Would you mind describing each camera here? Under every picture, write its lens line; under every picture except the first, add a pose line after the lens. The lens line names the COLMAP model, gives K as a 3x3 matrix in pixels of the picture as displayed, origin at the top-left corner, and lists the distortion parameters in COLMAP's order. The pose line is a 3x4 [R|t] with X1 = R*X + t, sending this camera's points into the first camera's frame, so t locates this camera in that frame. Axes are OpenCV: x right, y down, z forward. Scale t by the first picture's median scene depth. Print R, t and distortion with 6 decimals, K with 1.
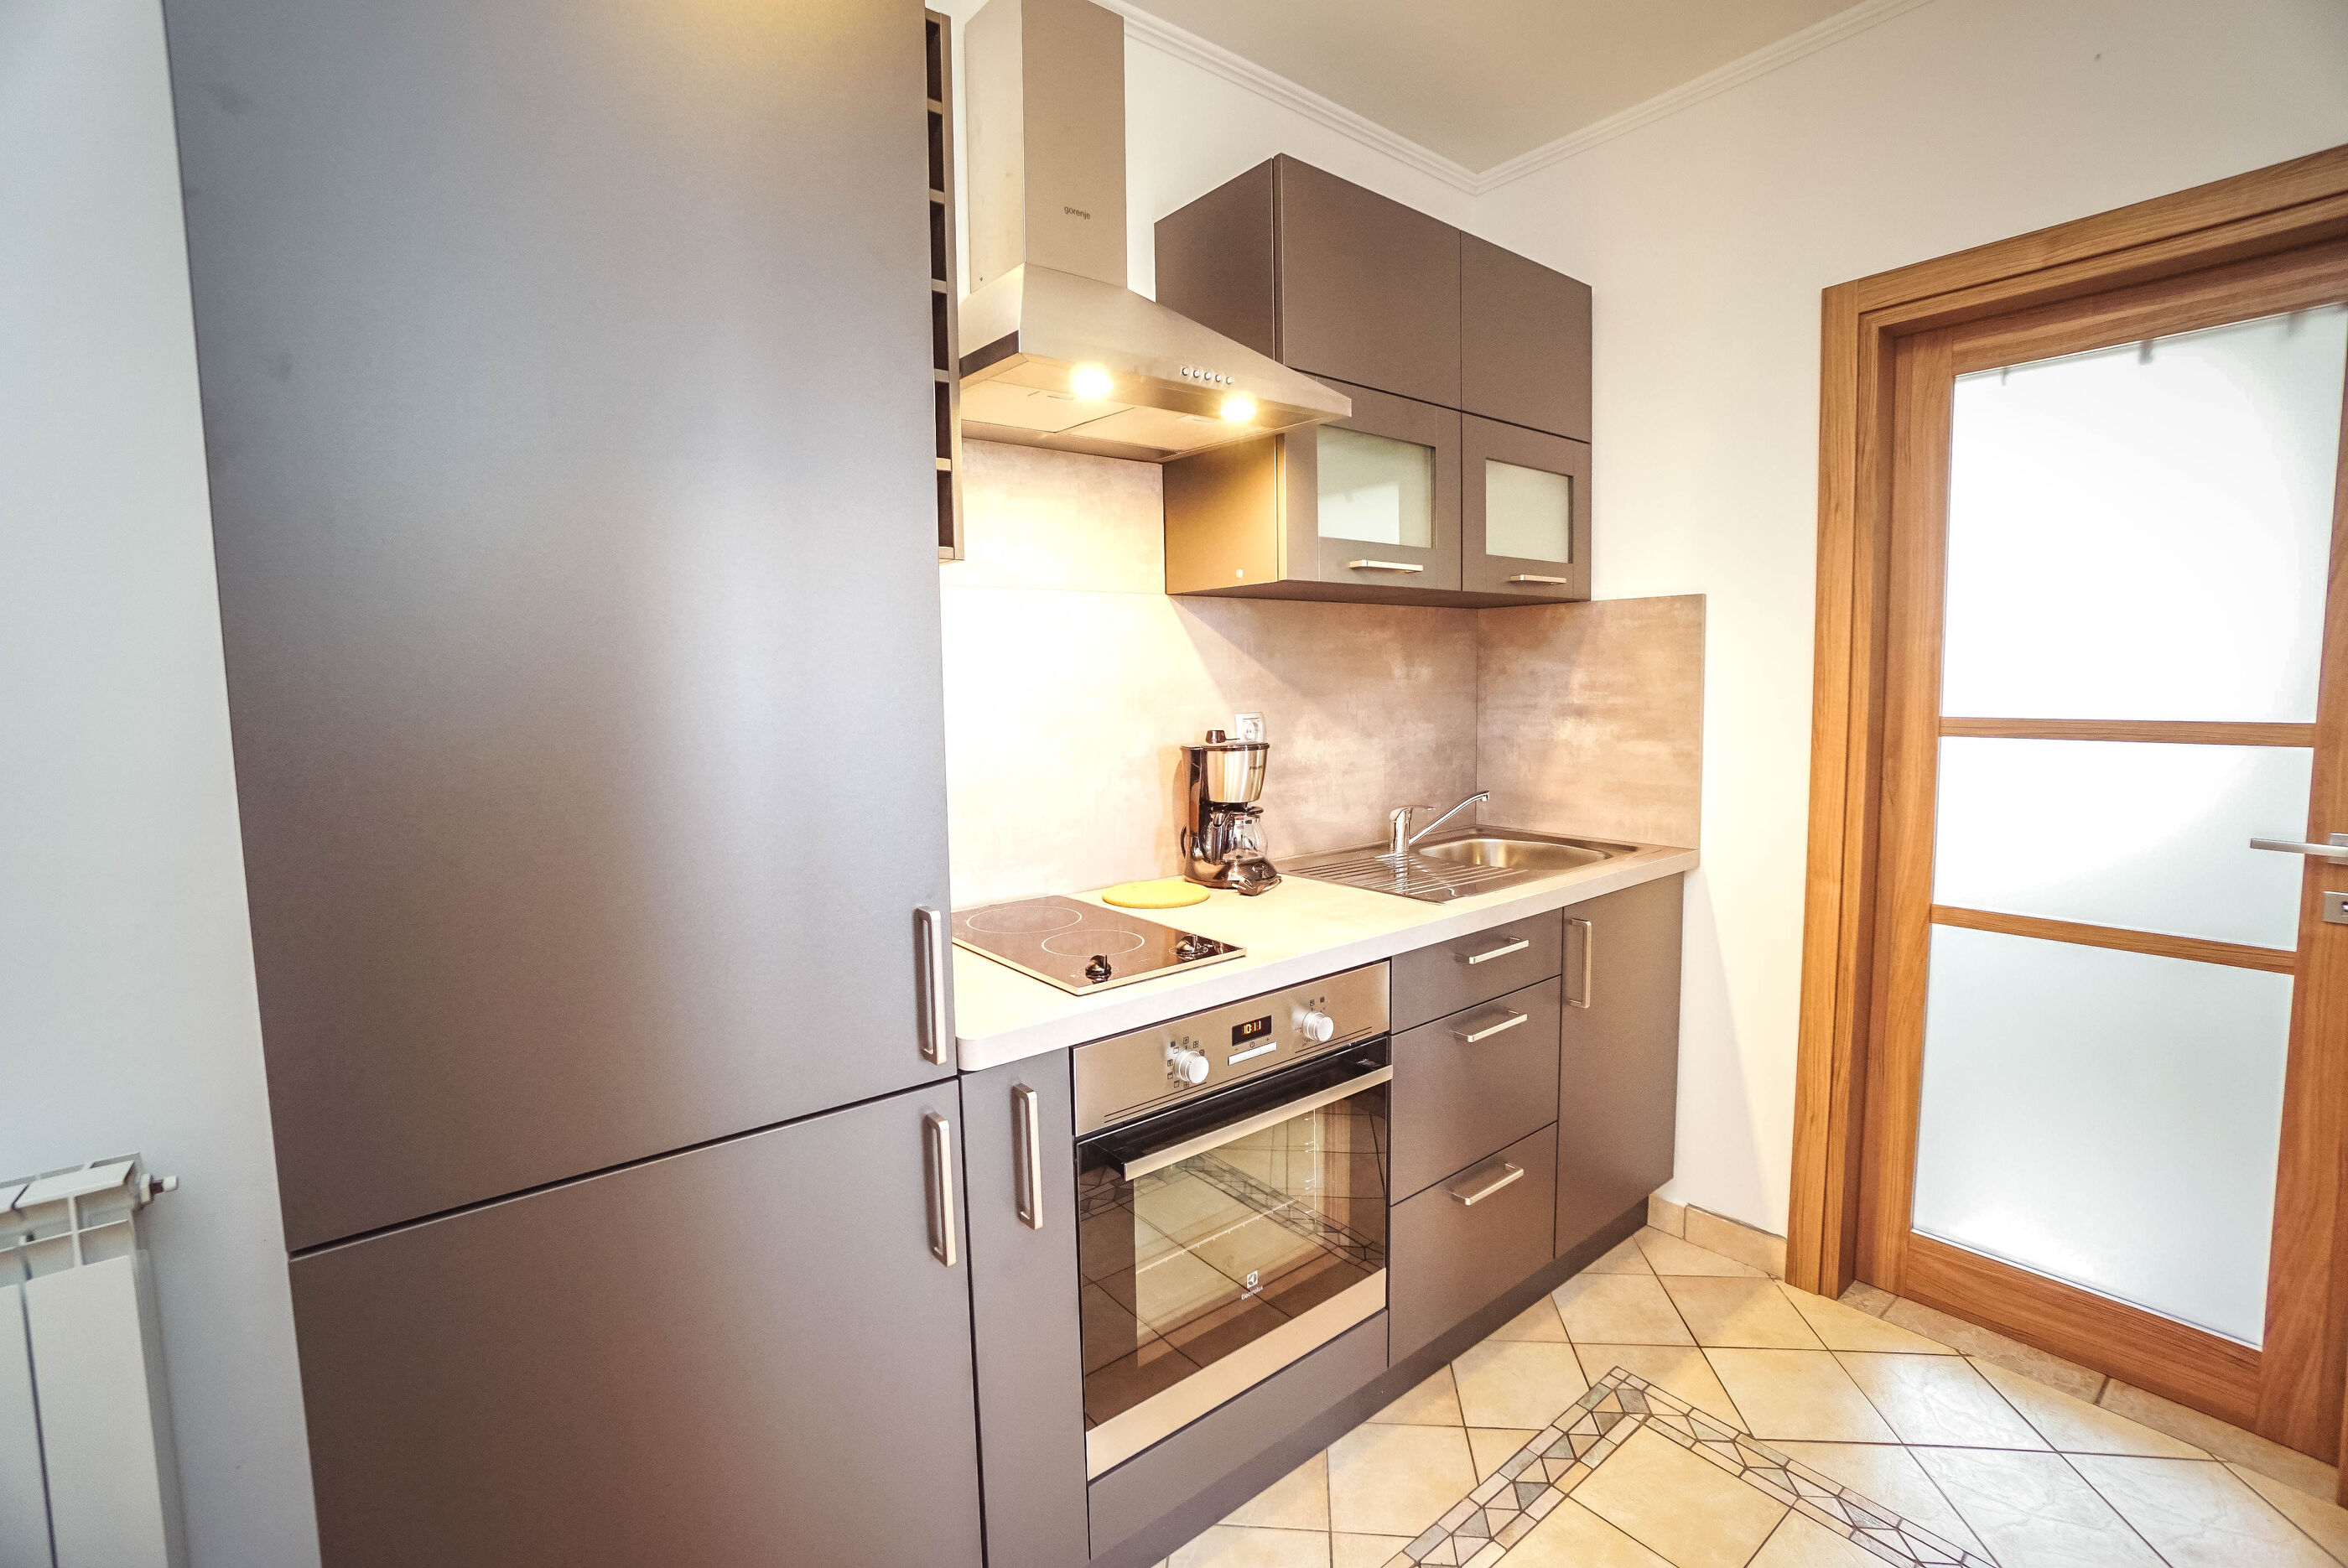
lens RADIAL K [[1033.5, 0, 1181.3], [0, 1033.5, 770.2], [0, 0, 1]] dist [-0.067204, 0.025096]
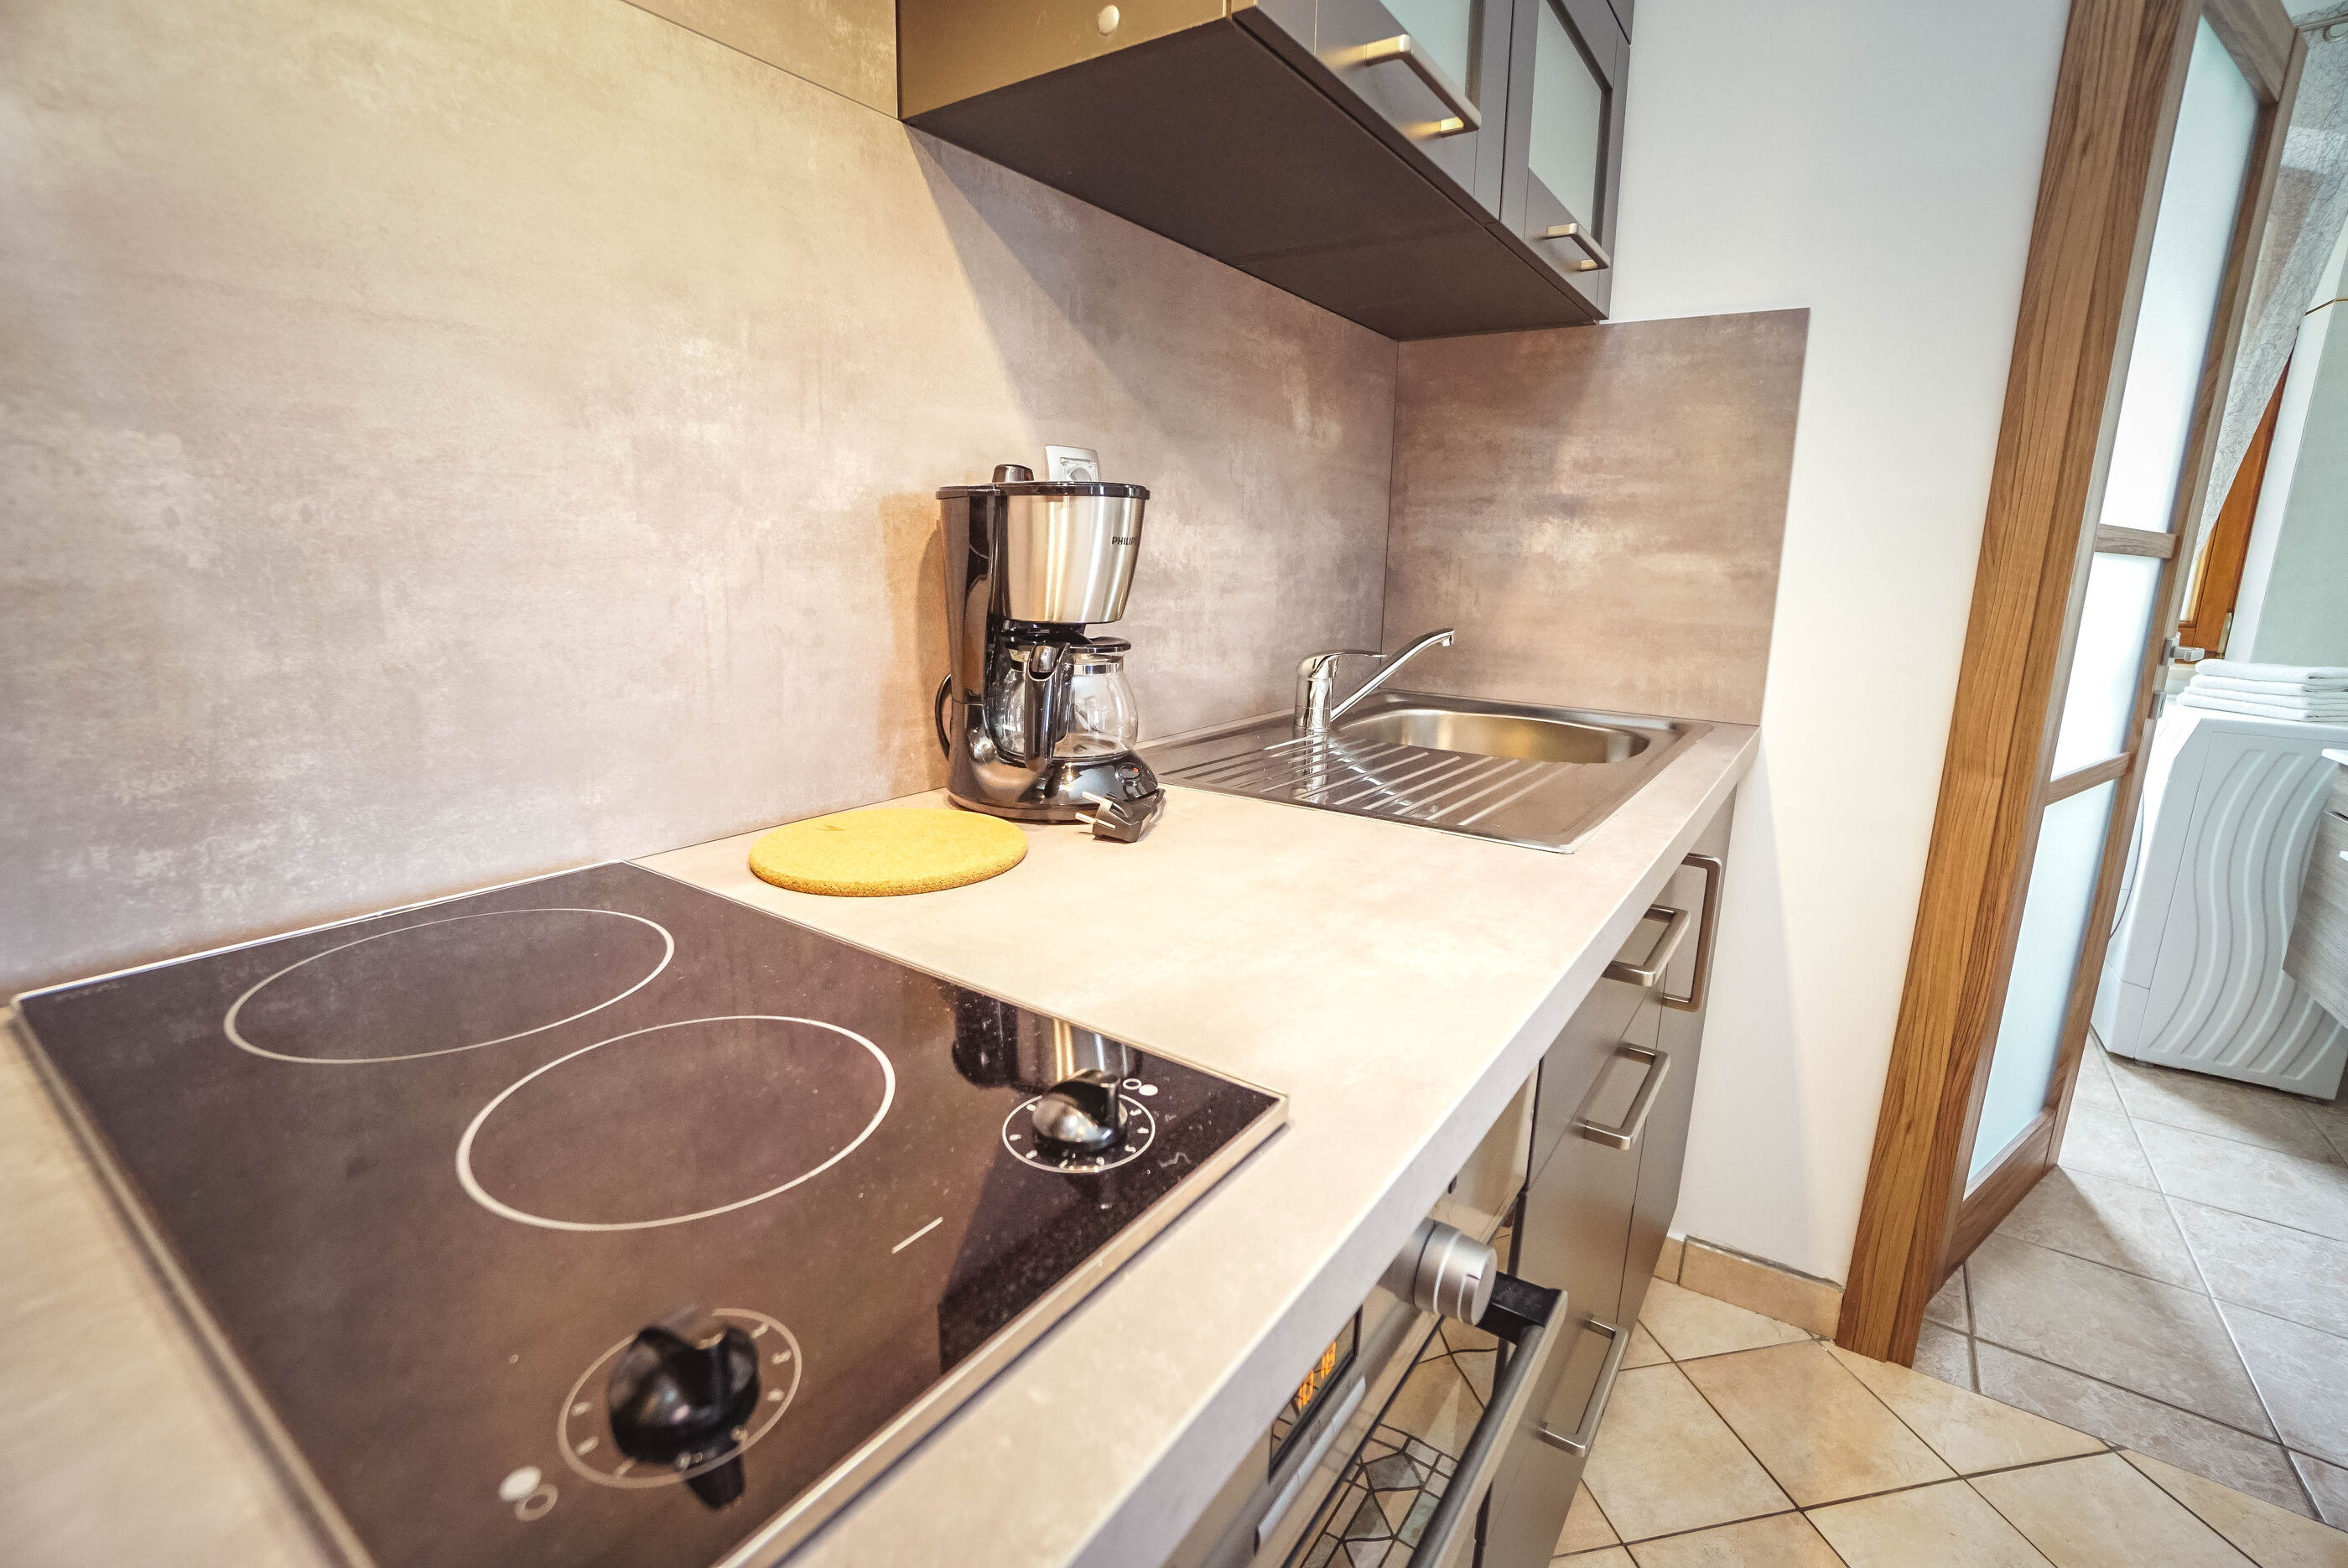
lens RADIAL K [[1033.5, 0, 1181.3], [0, 1033.5, 770.2], [0, 0, 1]] dist [-0.067204, 0.025096]
pose [[0.956286, -0.022380, 0.291576, -0.027167], [-0.012060, 0.993201, 0.115787, 0.036042], [-0.292185, -0.114242, 0.949514, 0.494353]]
